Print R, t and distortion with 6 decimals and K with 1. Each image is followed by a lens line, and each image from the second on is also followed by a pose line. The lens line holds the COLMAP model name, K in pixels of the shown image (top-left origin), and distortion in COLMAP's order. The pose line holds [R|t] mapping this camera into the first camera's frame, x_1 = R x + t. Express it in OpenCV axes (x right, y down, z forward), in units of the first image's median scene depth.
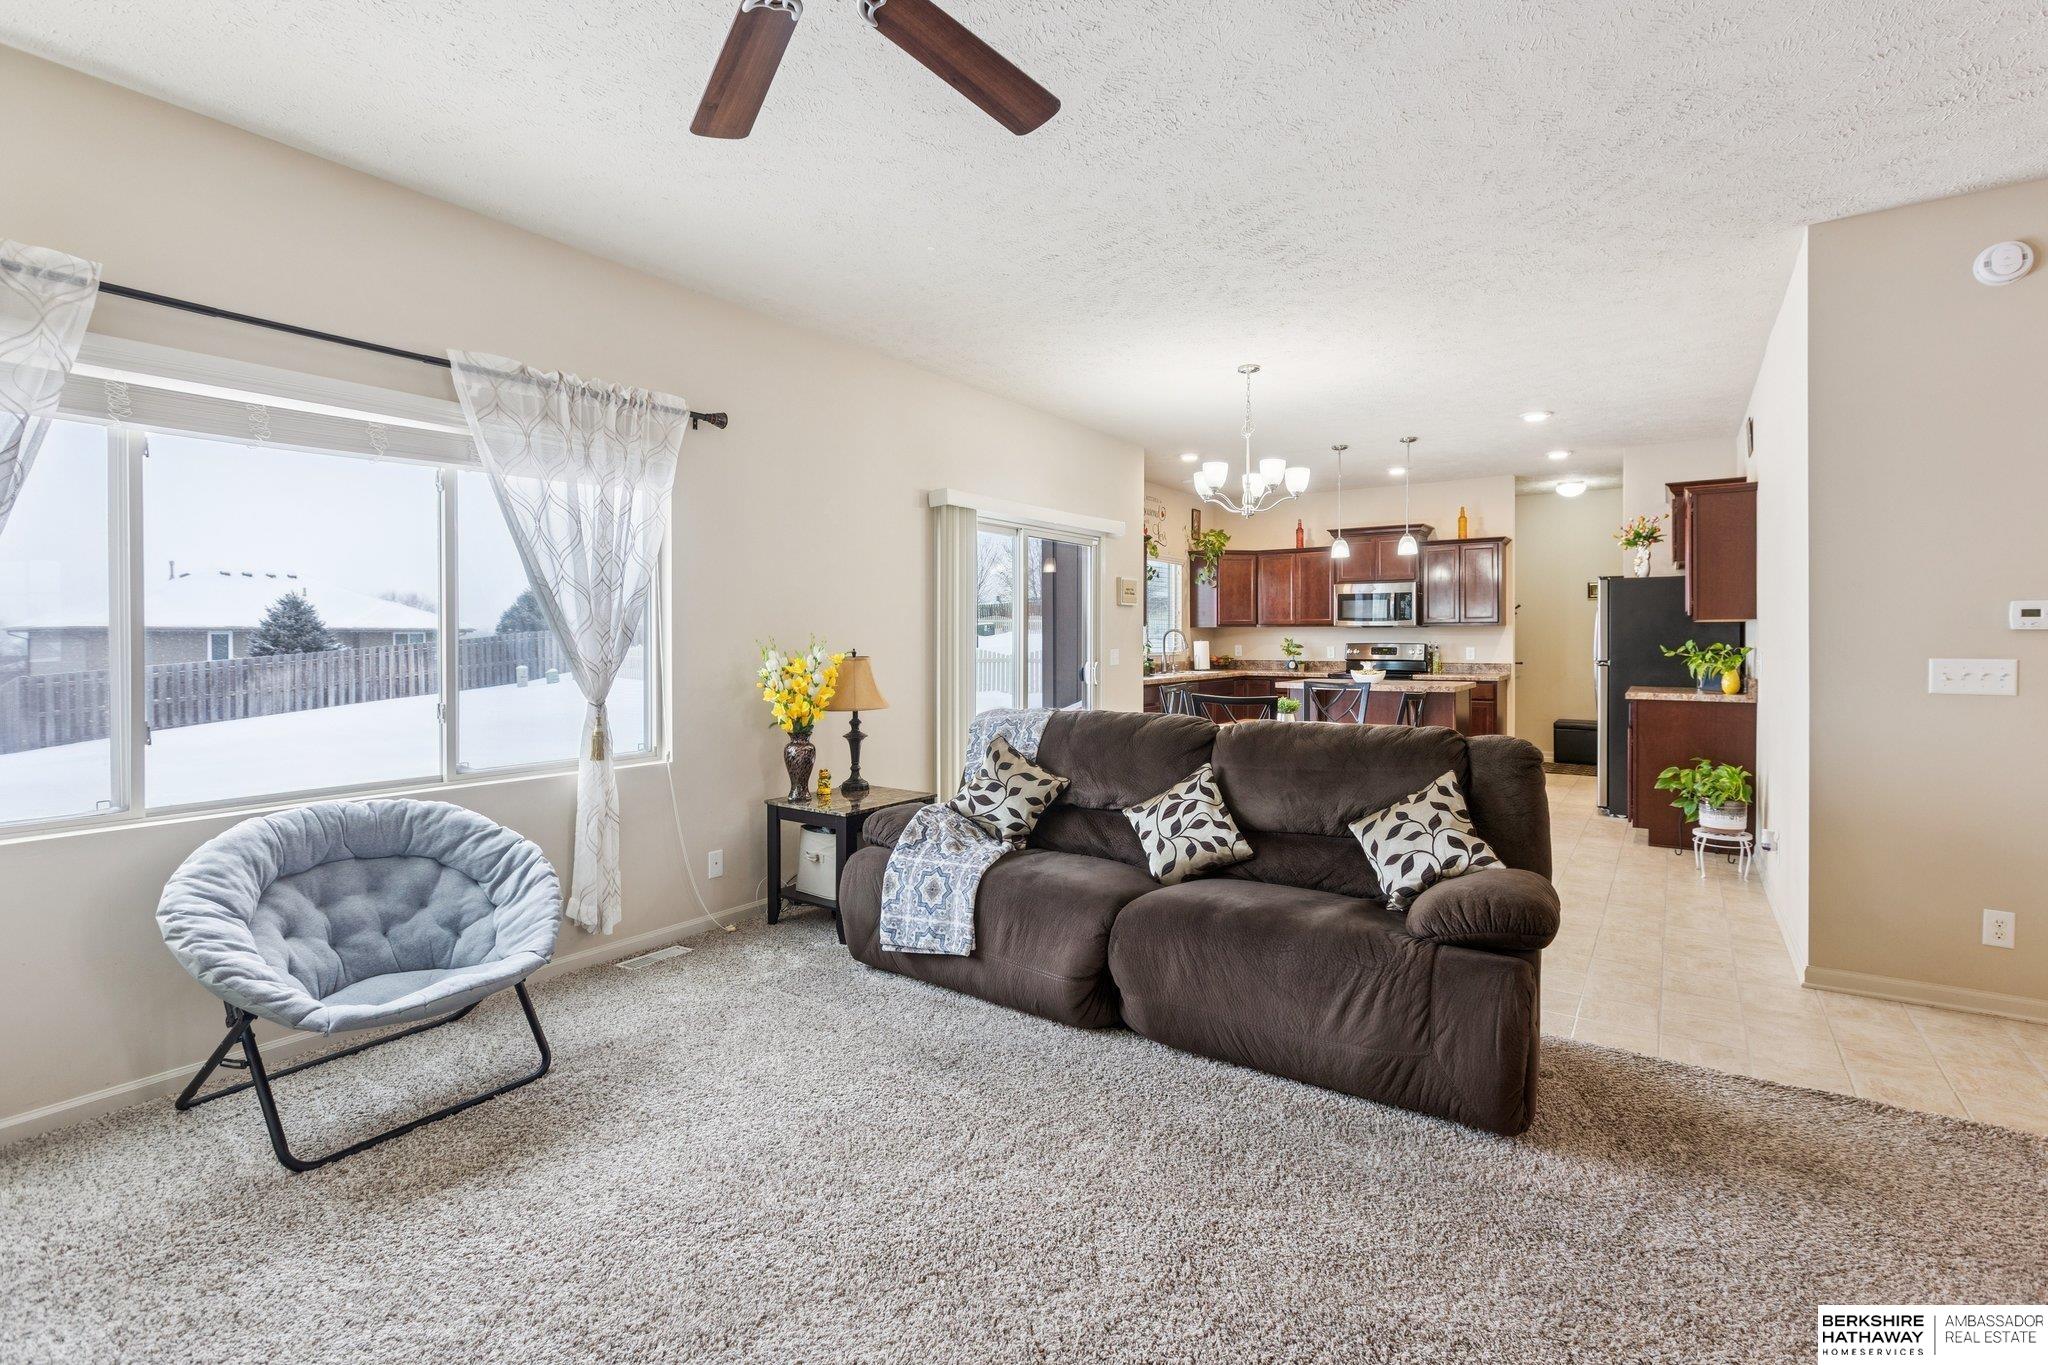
lens RADIAL K [[940.5, 0, 1014.7], [0, 940.5, 640.2], [0, 0, 1]] dist [0.006069, -0.000416]
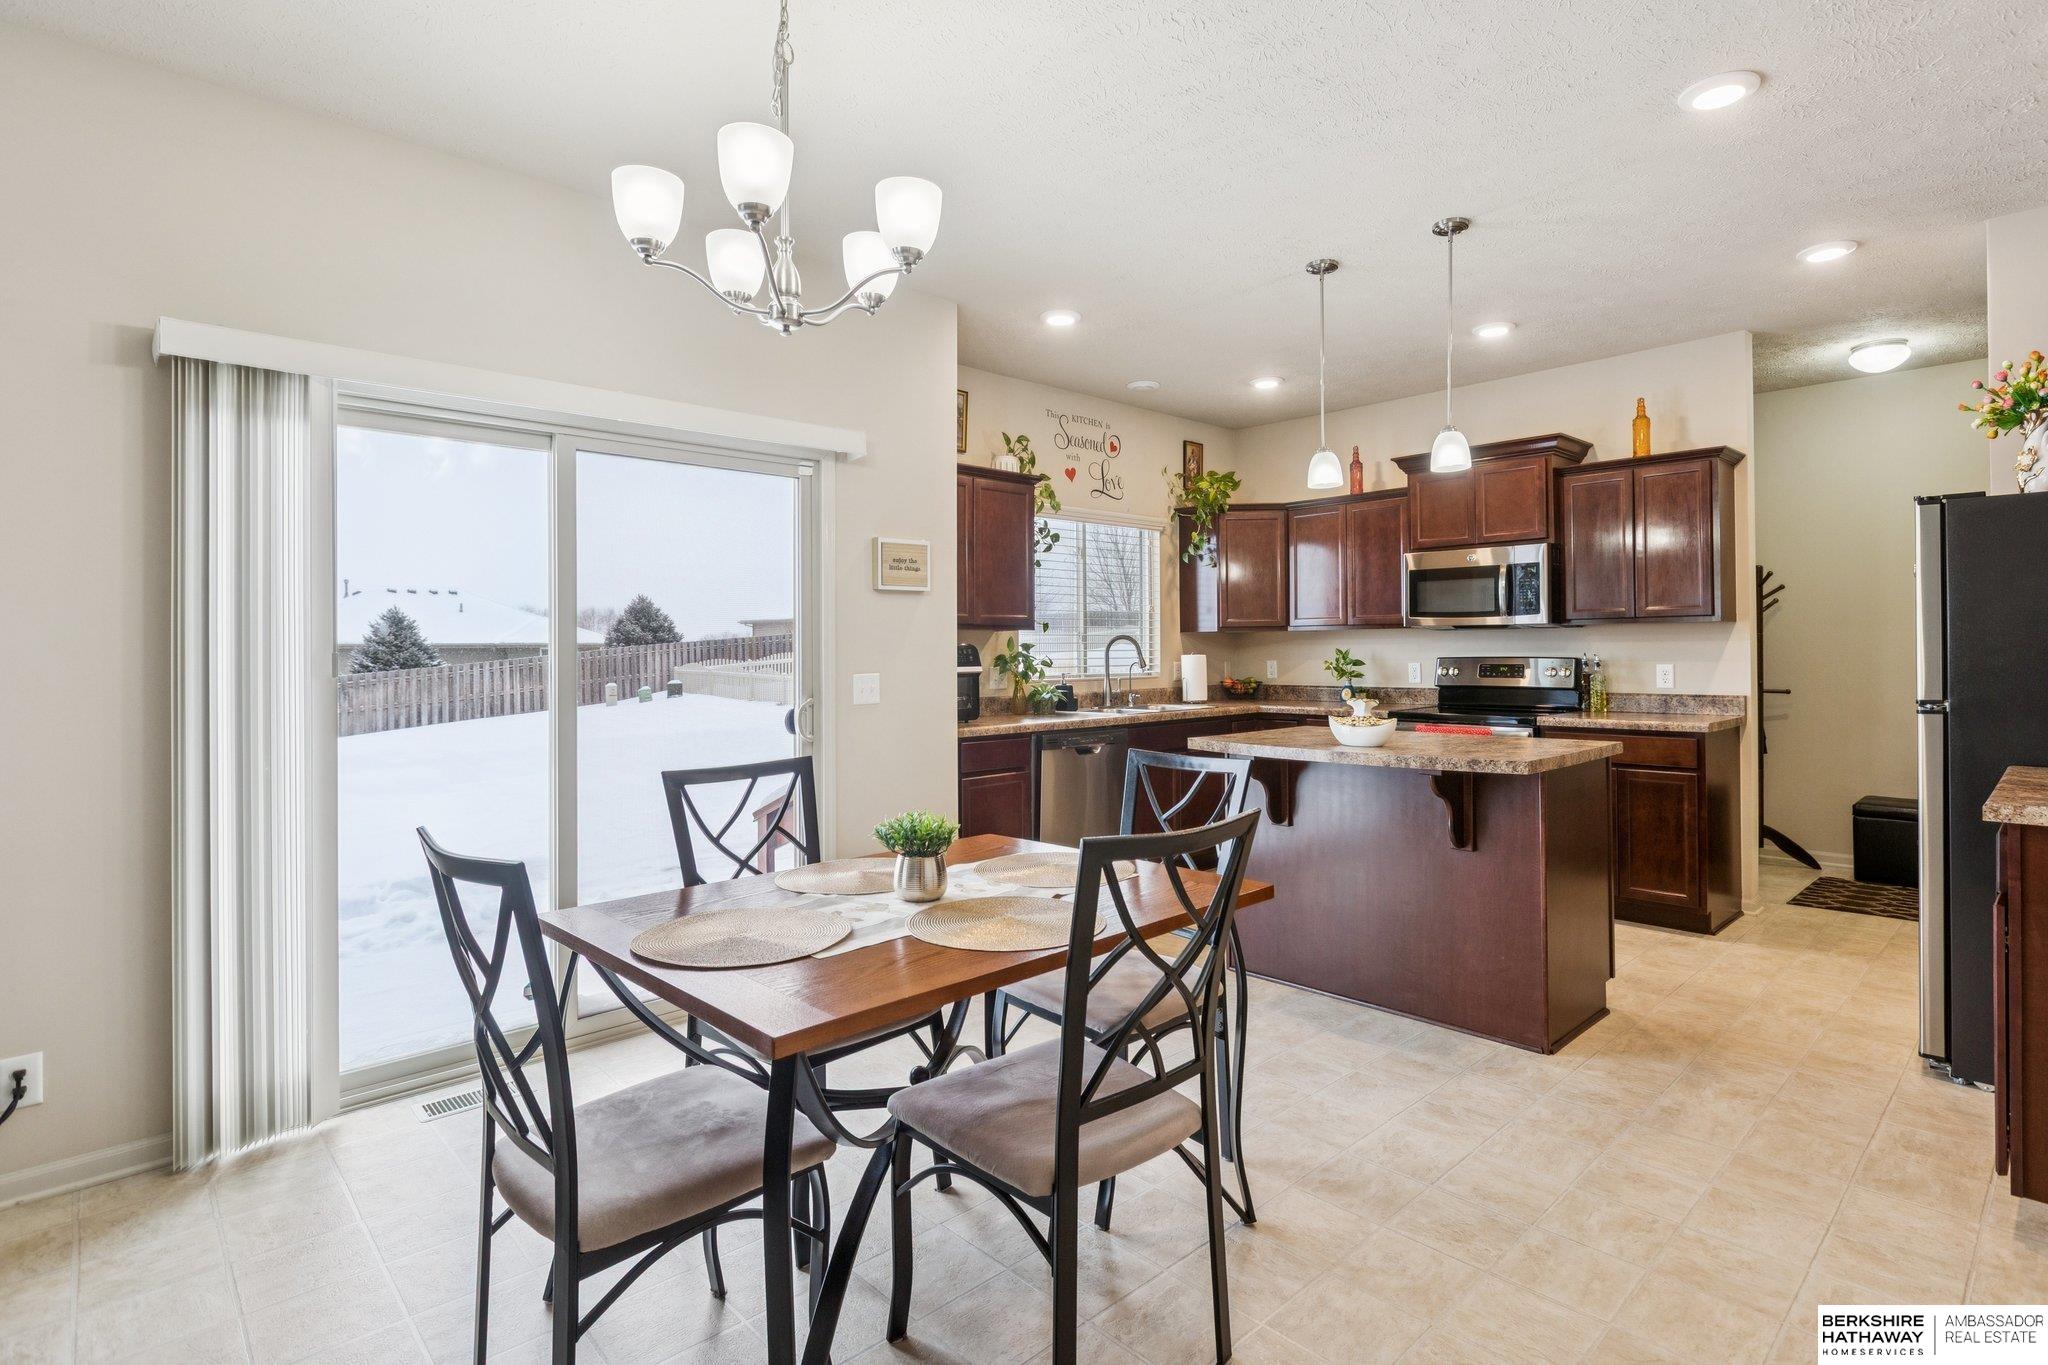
lens RADIAL K [[983.6, 0, 1047.5], [0, 983.6, 651.1], [0, 0, 1]] dist [-0.001201, -0.000583]
pose [[0.977844, -0.006054, -0.209246, 0.267134], [0.005906, 0.999982, -0.001334, -0.001161], [0.209250, 0.000069, 0.977862, 0.396696]]
